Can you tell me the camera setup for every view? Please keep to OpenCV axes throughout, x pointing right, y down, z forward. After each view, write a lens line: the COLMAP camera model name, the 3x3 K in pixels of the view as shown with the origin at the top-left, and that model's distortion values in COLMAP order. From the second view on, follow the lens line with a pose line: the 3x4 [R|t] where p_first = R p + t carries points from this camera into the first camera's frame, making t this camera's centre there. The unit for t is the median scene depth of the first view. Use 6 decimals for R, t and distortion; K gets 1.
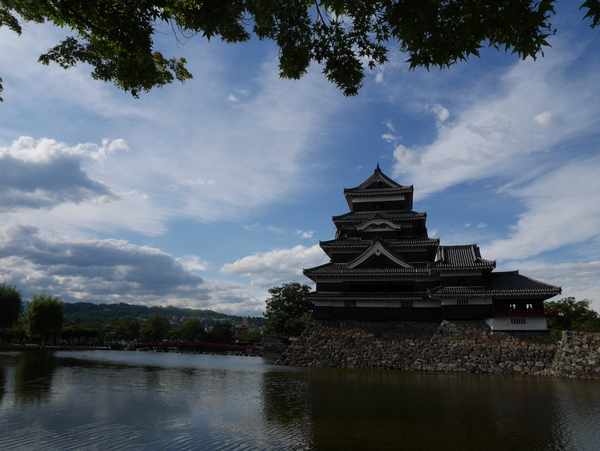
lens RADIAL K [[437.7, 0, 300.0], [0, 437.7, 225.5], [0, 0, 1]] dist [-0.058691, 0.000156]
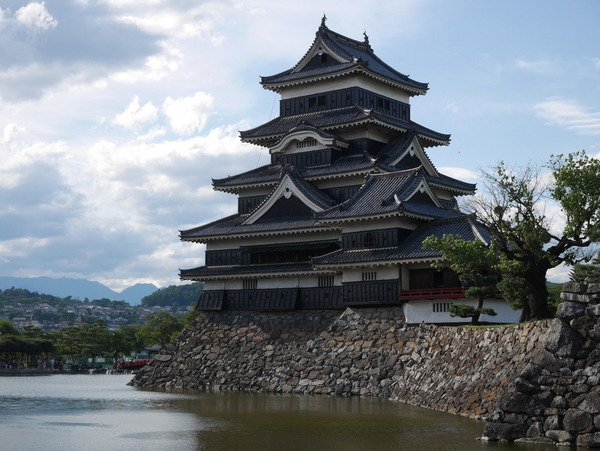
lens RADIAL K [[1098.0, 0, 300.0], [0, 1098.0, 225.5], [0, 0, 1]] dist [0.018364, 0.217290]
pose [[0.906195, -0.071021, -0.416853, 0.802519], [0.130198, 0.984766, 0.115260, -0.060476], [0.402316, -0.158721, 0.901637, -0.295287]]
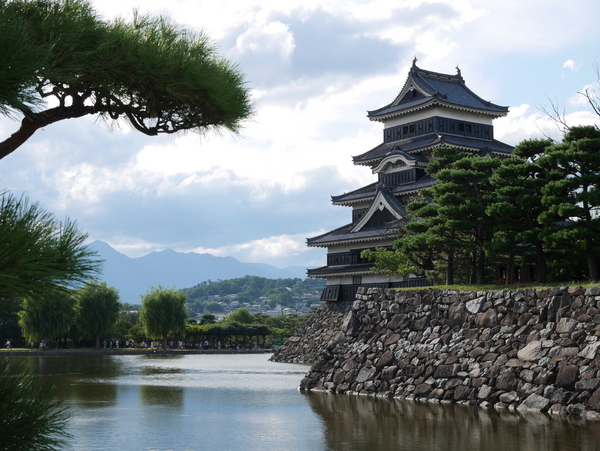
lens RADIAL K [[1052.4, 0, 300.0], [0, 1052.4, 225.5], [0, 0, 1]] dist [0.024826, 0.042564]
pose [[0.752151, -0.096930, -0.651824, 1.211827], [0.195672, 0.977364, 0.080450, -0.071744], [0.629271, -0.188054, 0.754091, -0.380601]]
